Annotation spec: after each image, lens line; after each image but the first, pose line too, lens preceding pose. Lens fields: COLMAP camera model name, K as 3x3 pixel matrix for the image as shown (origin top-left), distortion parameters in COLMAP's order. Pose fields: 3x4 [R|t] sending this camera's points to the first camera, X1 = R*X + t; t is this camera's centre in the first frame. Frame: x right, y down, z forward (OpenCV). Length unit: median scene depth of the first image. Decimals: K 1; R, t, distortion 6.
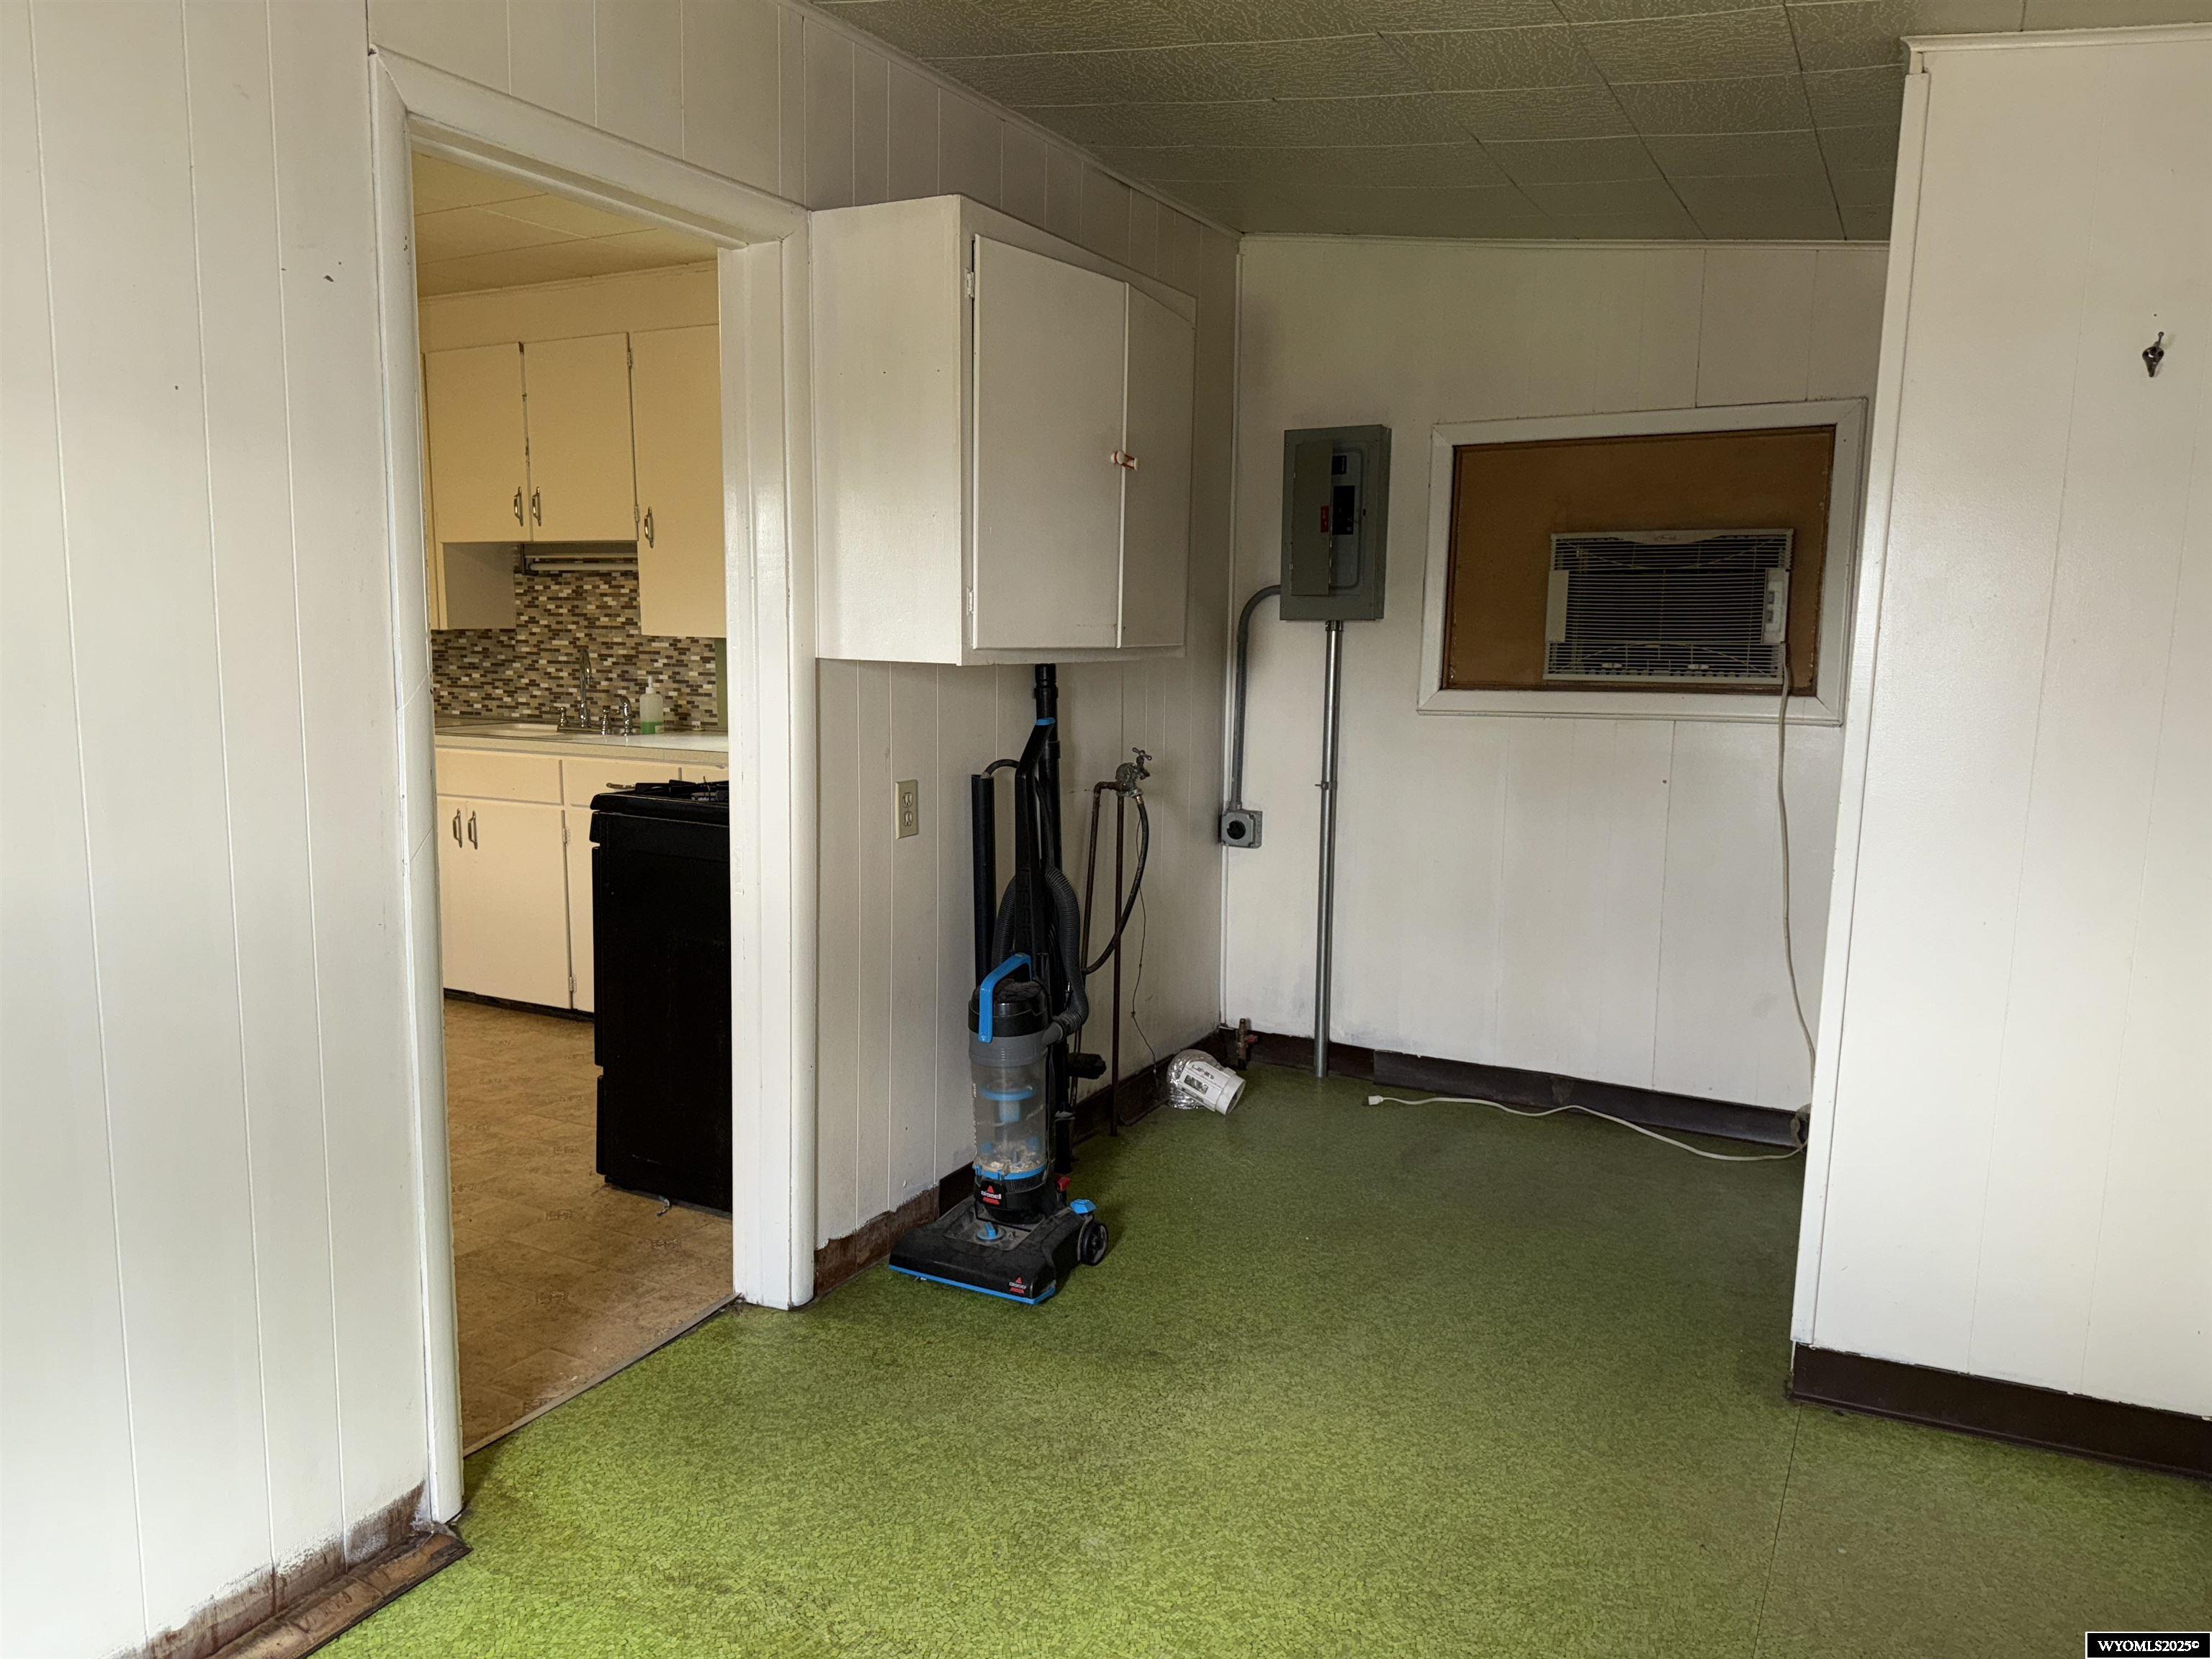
lens RADIAL K [[1557.9, 0, 1139.9], [0, 1557.9, 849.5], [0, 0, 1]] dist [0.028060, -0.030323]
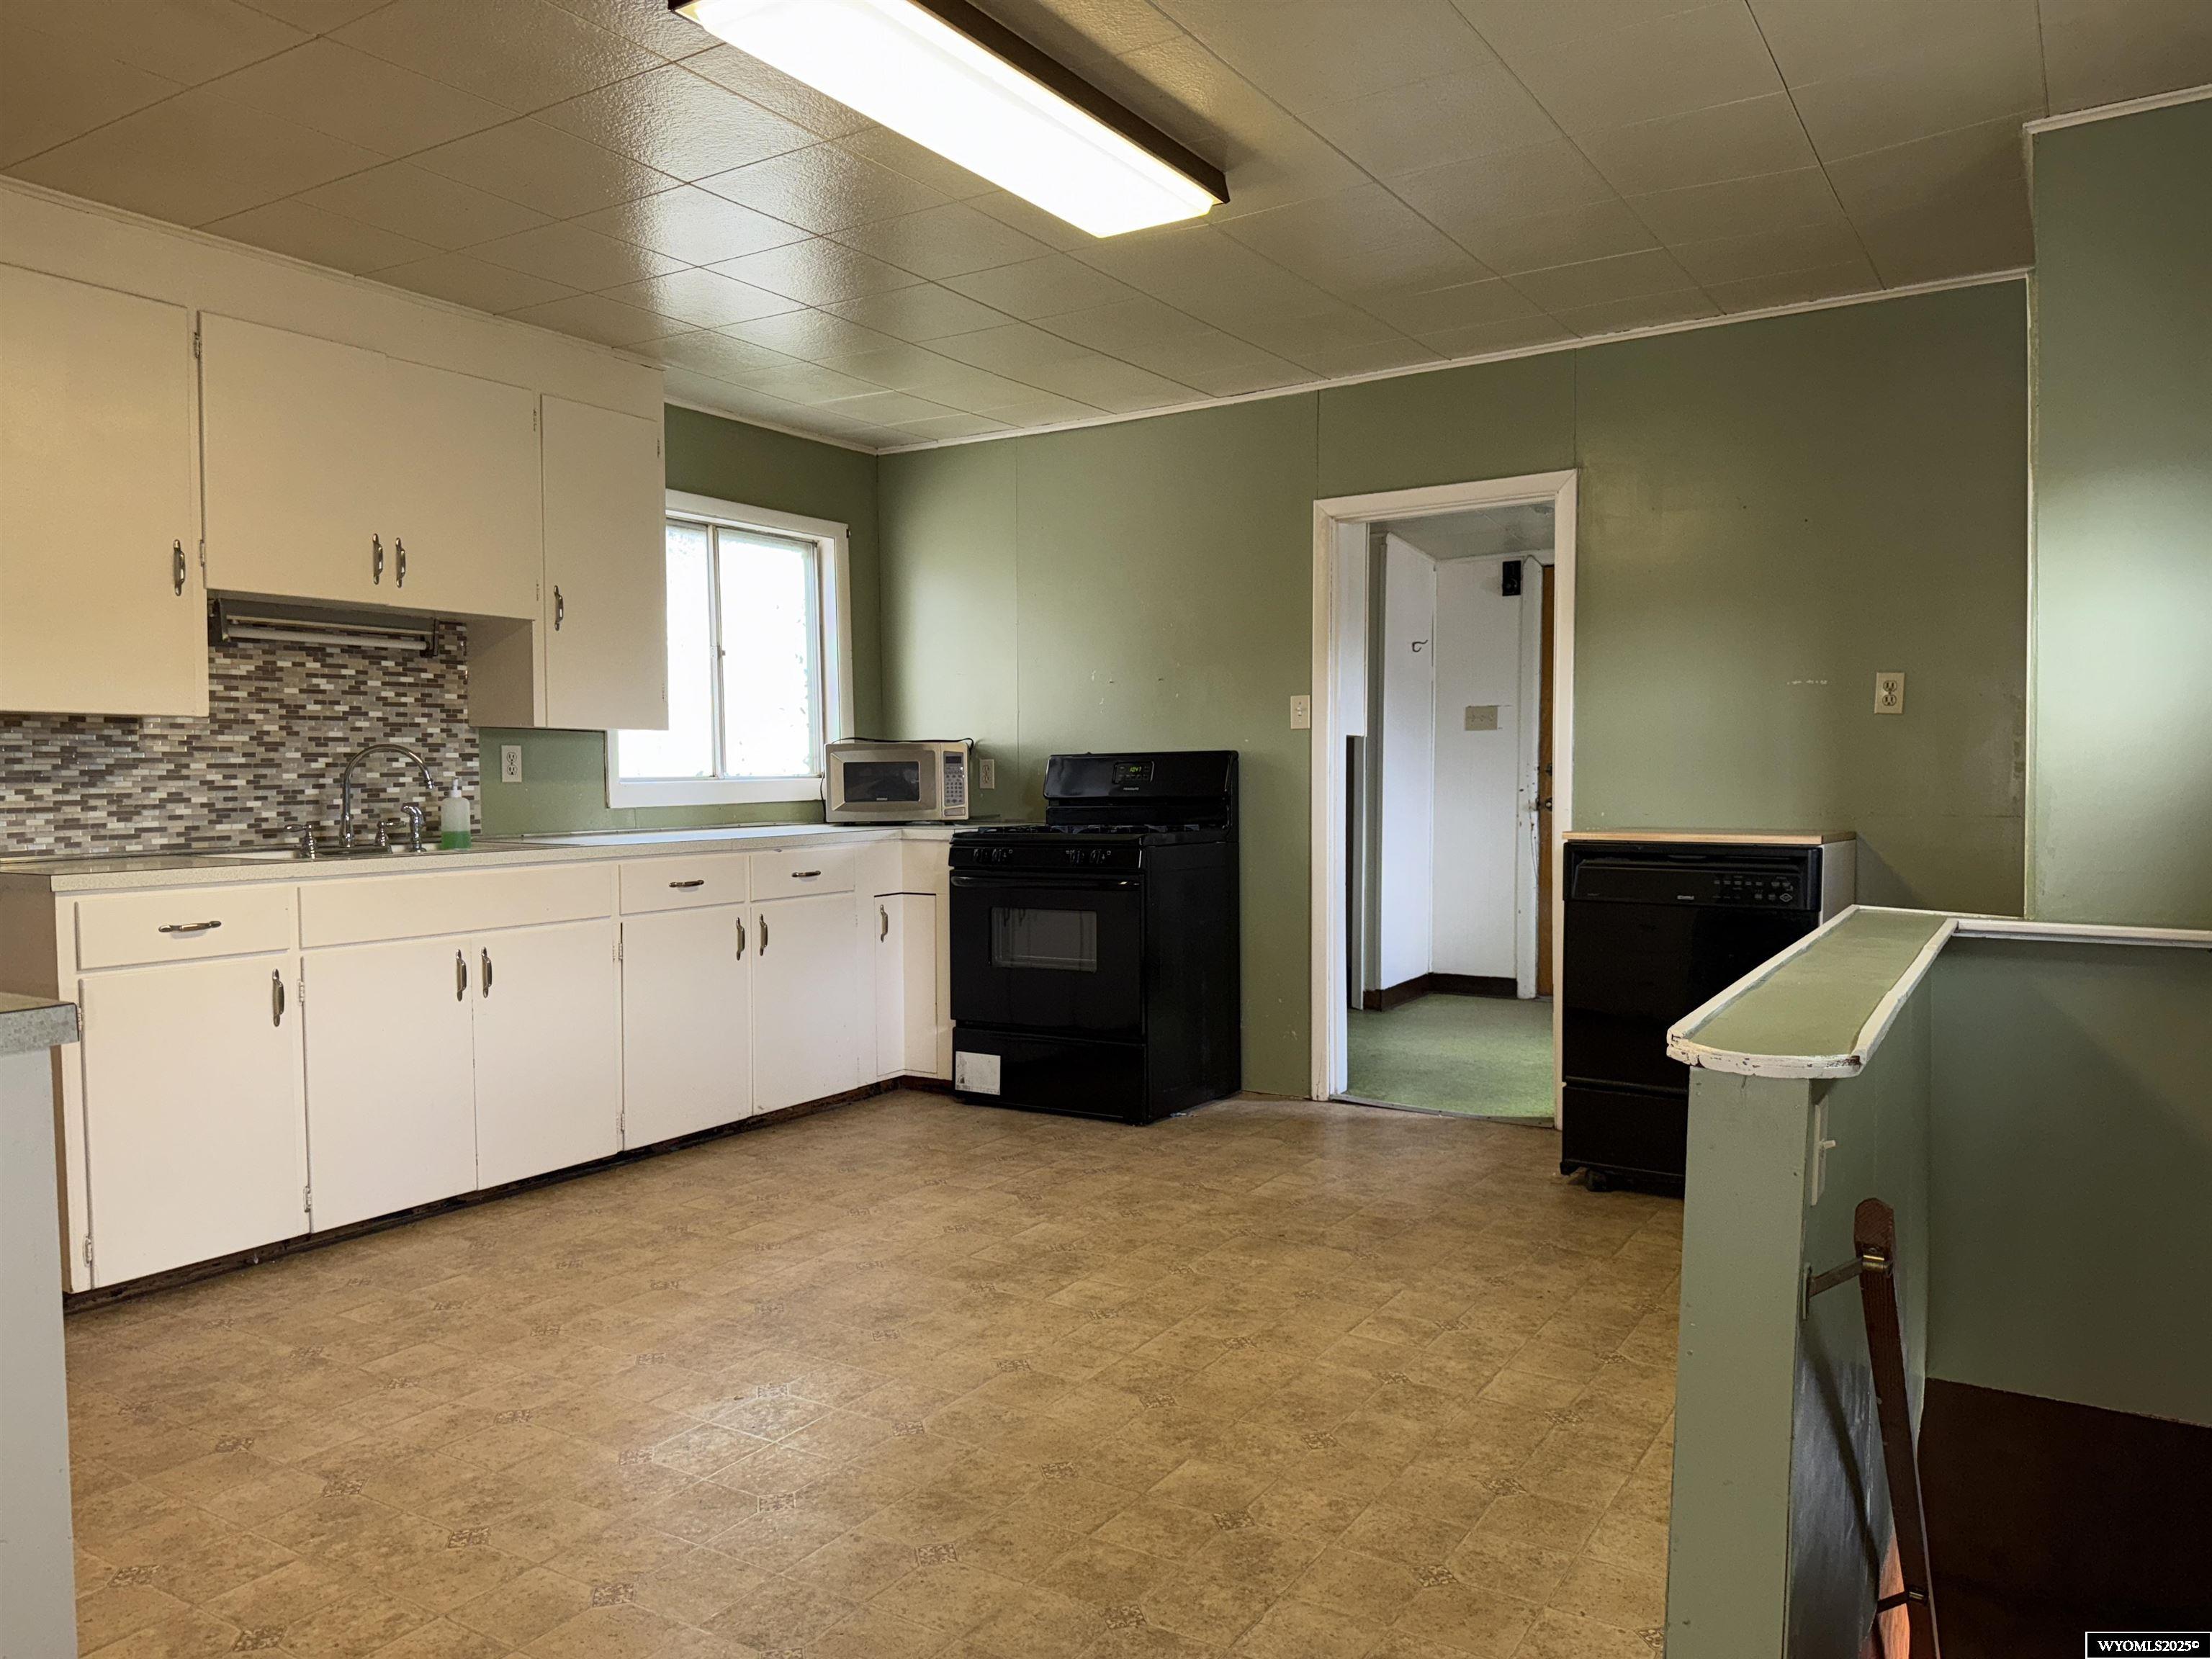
lens RADIAL K [[1557.9, 0, 1113.1], [0, 1557.9, 826.3], [0, 0, 1]] dist [0.028060, -0.030323]
pose [[0.084907, -0.051518, 0.995056, -1.065100], [0.150451, 0.987875, 0.038308, -0.060805], [-0.984965, 0.146454, 0.091629, 0.555145]]
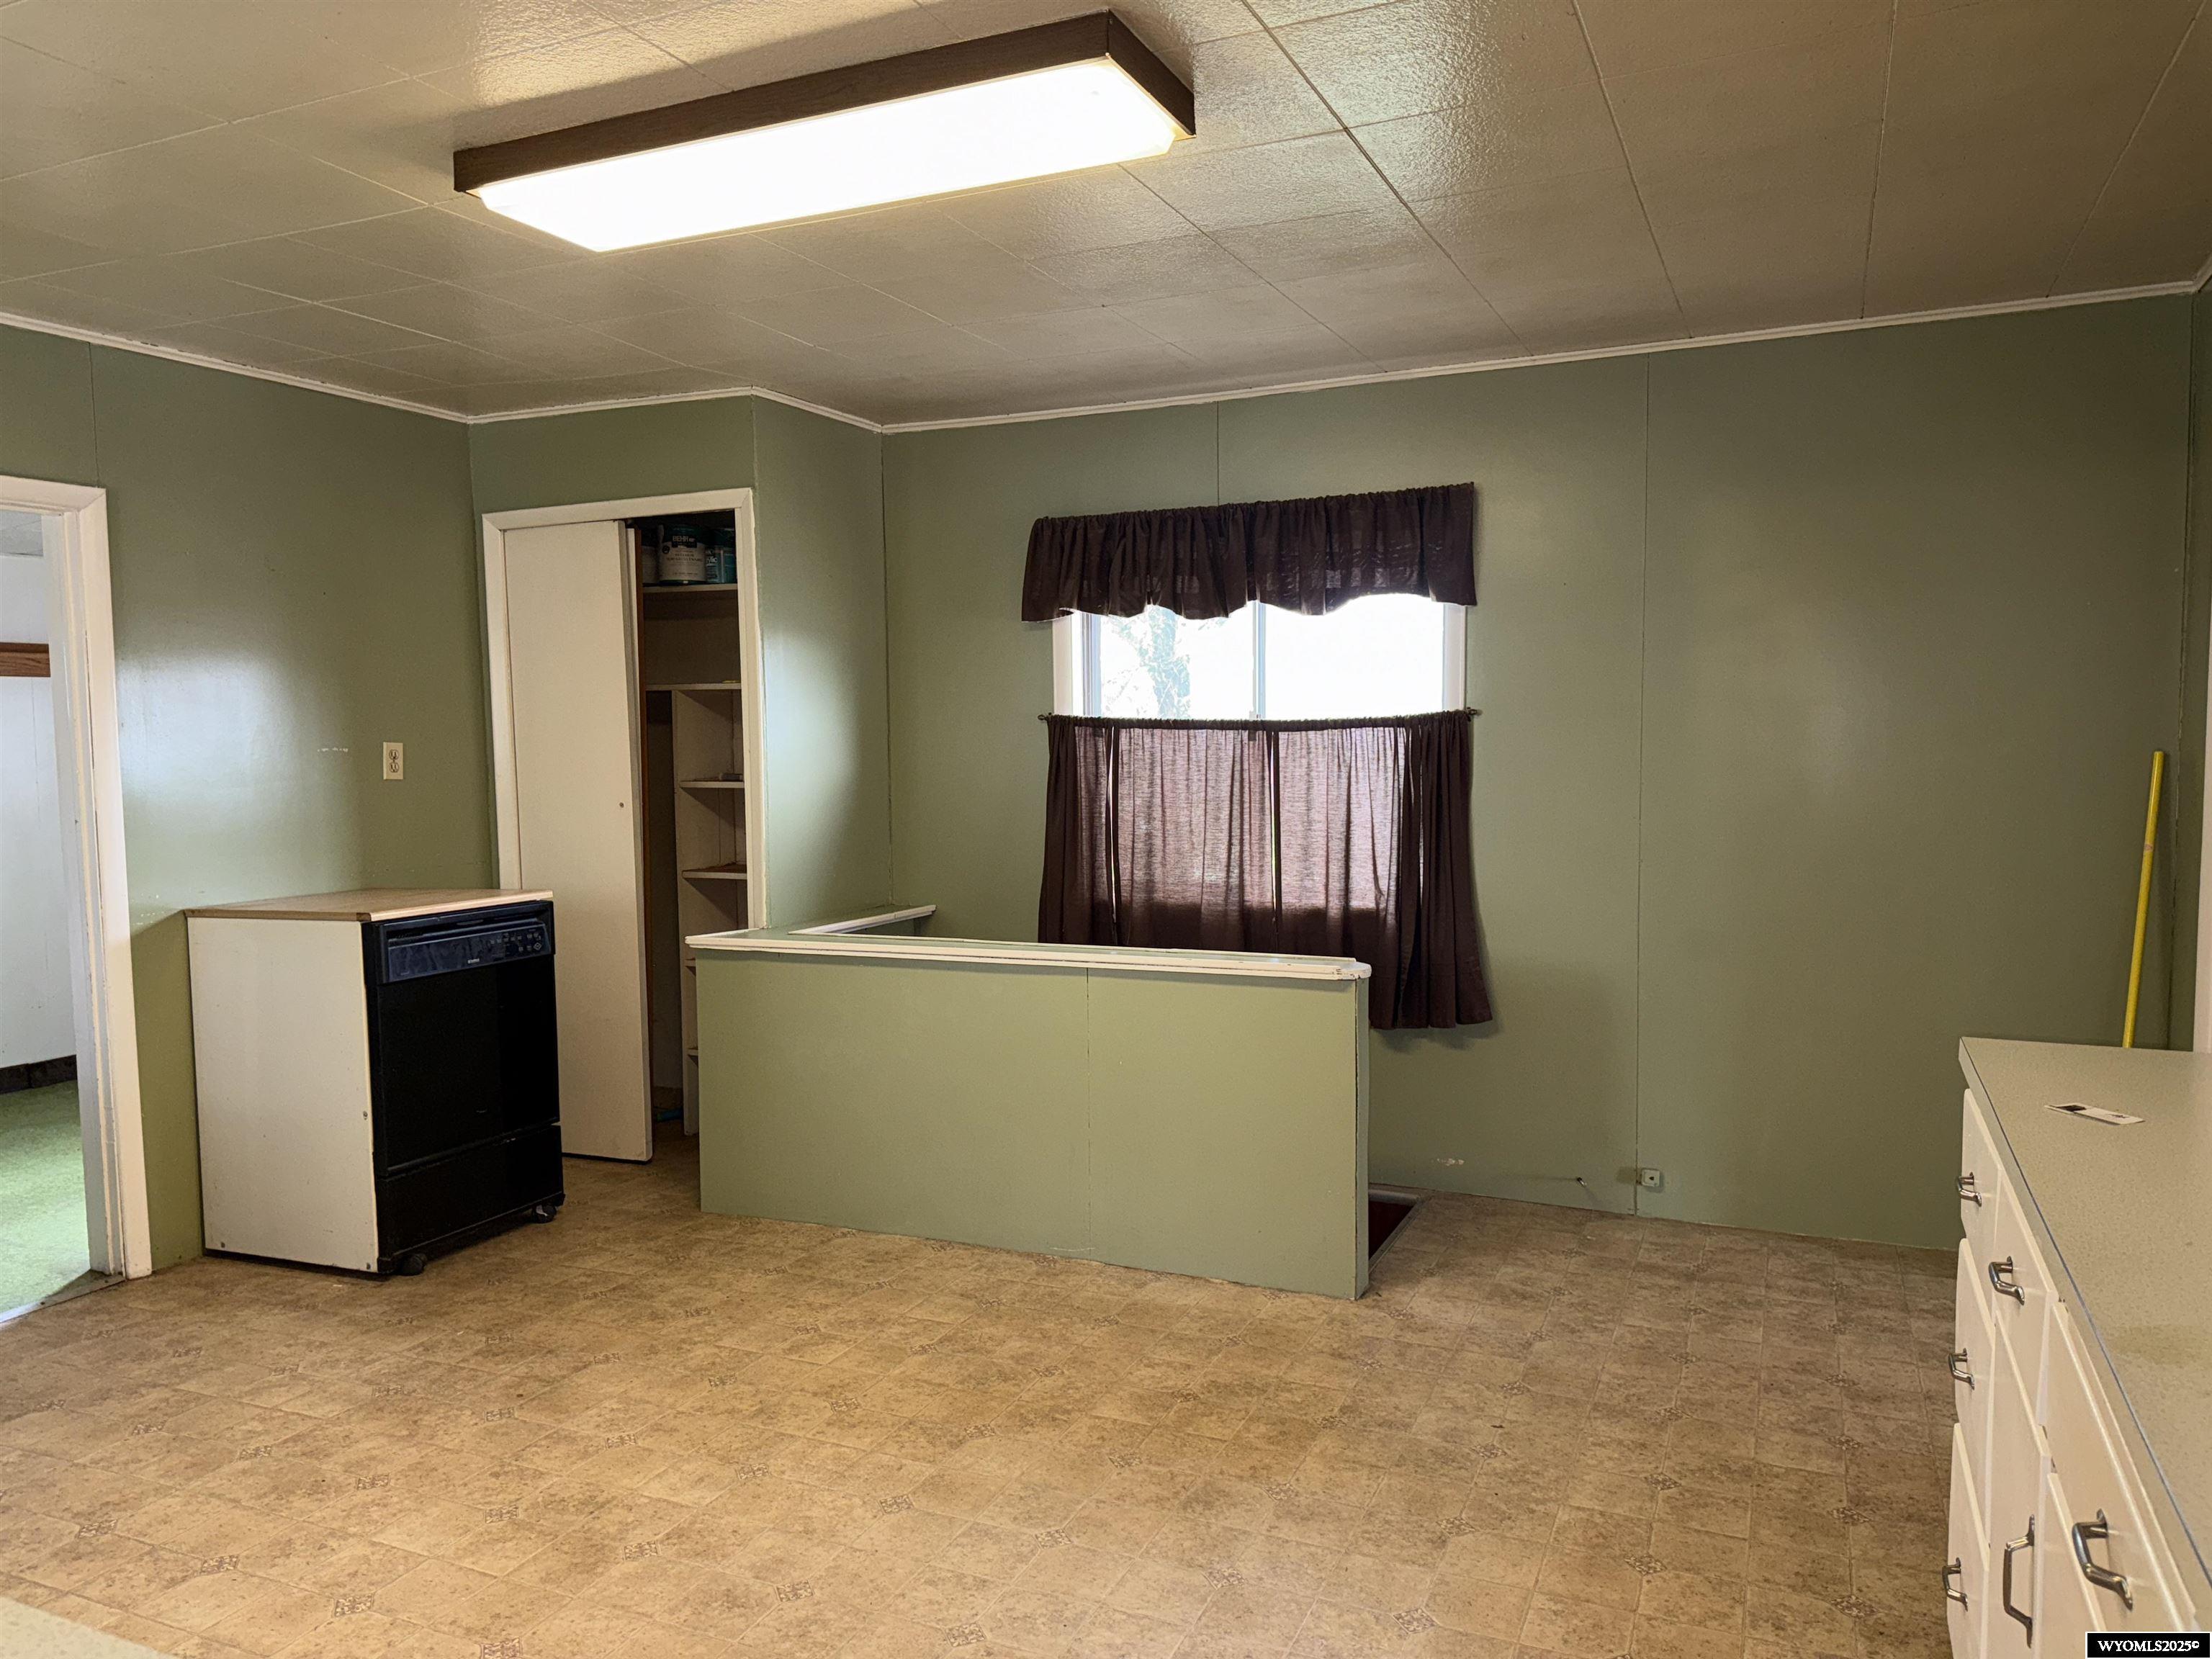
lens RADIAL K [[1557.9, 0, 1094.9], [0, 1557.9, 847.4], [0, 0, 1]] dist [0.028060, -0.030323]
pose [[-0.998762, 0.002222, -0.049689, -0.606986], [-0.008702, 0.975789, 0.218540, -0.181840], [0.048972, 0.218701, -0.974562, 1.097587]]
